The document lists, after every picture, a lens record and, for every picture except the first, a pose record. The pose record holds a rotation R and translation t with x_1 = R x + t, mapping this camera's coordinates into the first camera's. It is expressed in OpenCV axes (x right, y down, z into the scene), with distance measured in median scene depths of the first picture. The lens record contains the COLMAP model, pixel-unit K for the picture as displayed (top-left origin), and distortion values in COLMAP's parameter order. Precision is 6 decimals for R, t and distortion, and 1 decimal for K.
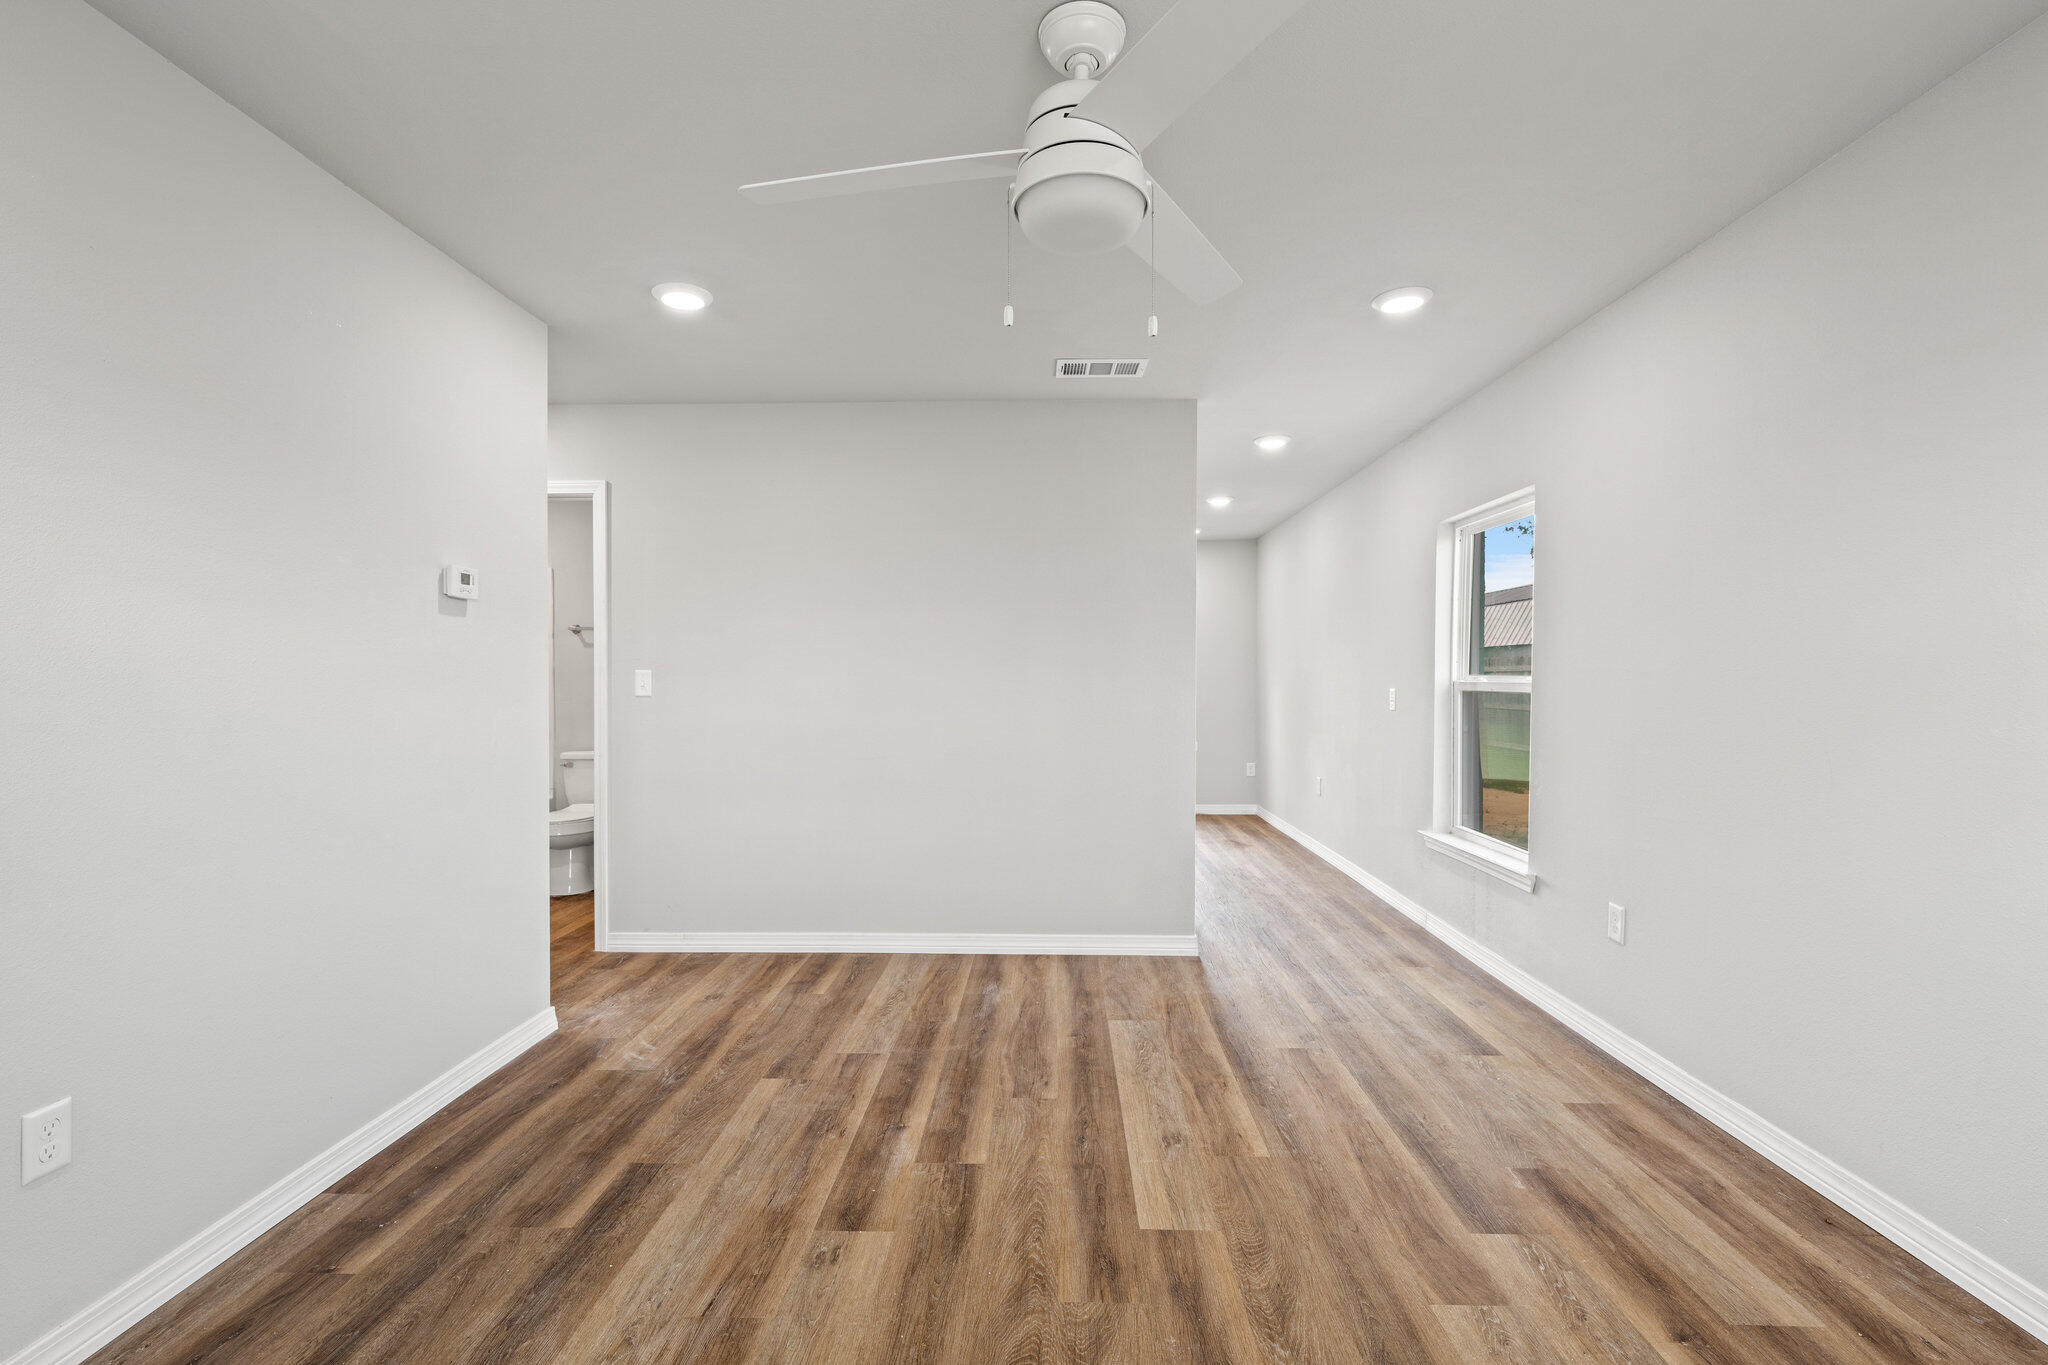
lens RADIAL K [[907.5, 0, 1012.5], [0, 907.5, 689.6], [0, 0, 1]] dist [-0.000096, 0.001001]
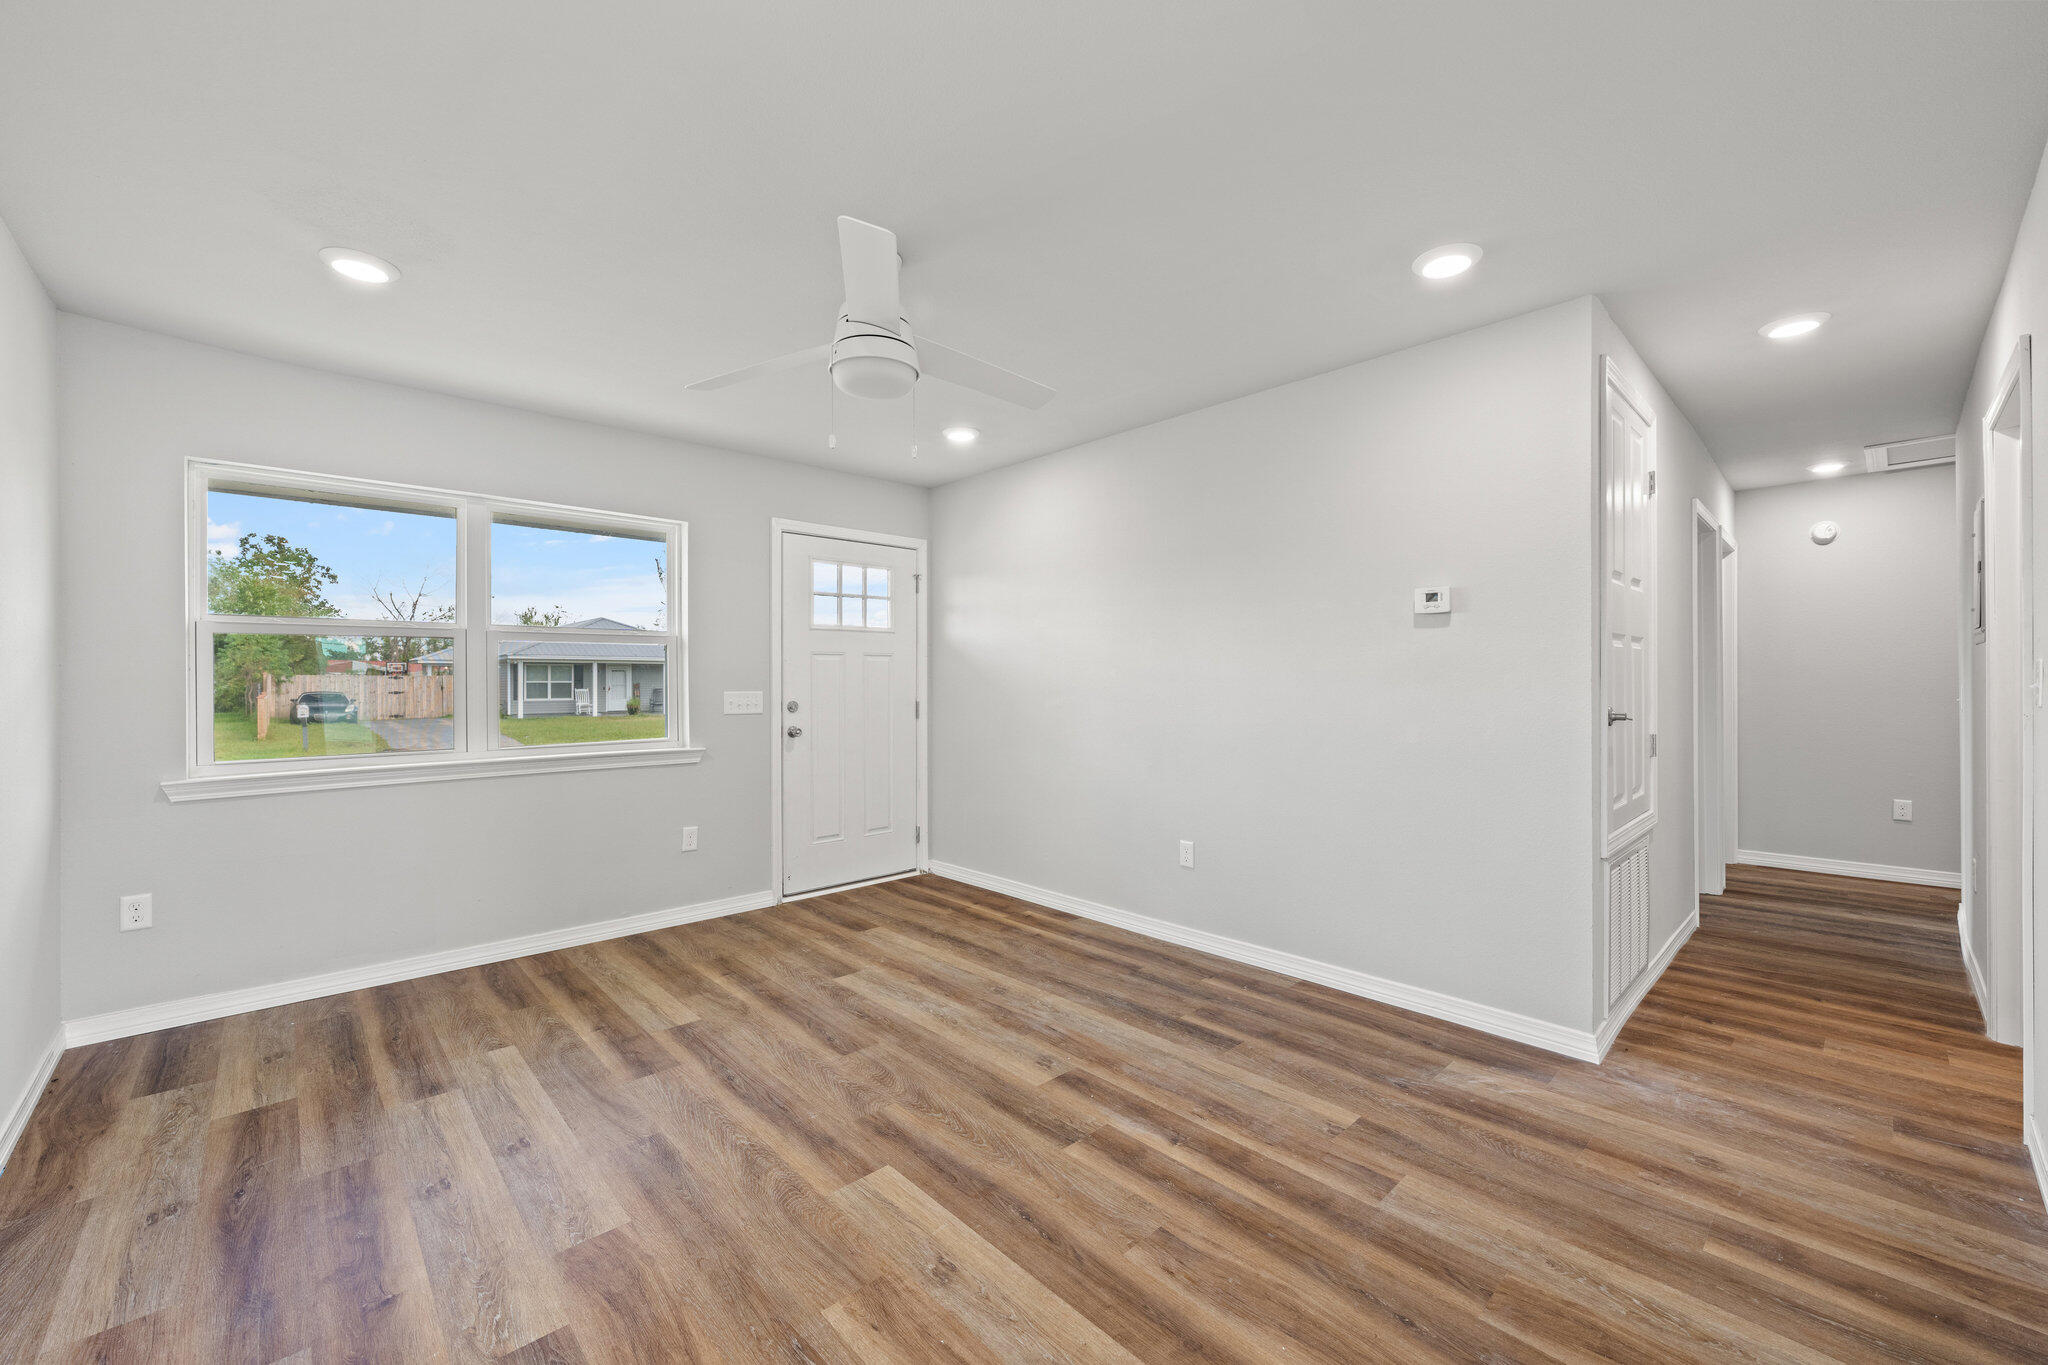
lens RADIAL K [[790.9, 0, 1027.2], [0, 790.9, 679.4], [0, 0, 1]] dist [-0.003072, 0.001053]
pose [[-0.695745, 0.002282, -0.718285, 0.578662], [-0.002711, 0.999979, 0.005803, -0.016029], [0.718284, 0.005985, -0.695724, 1.436085]]
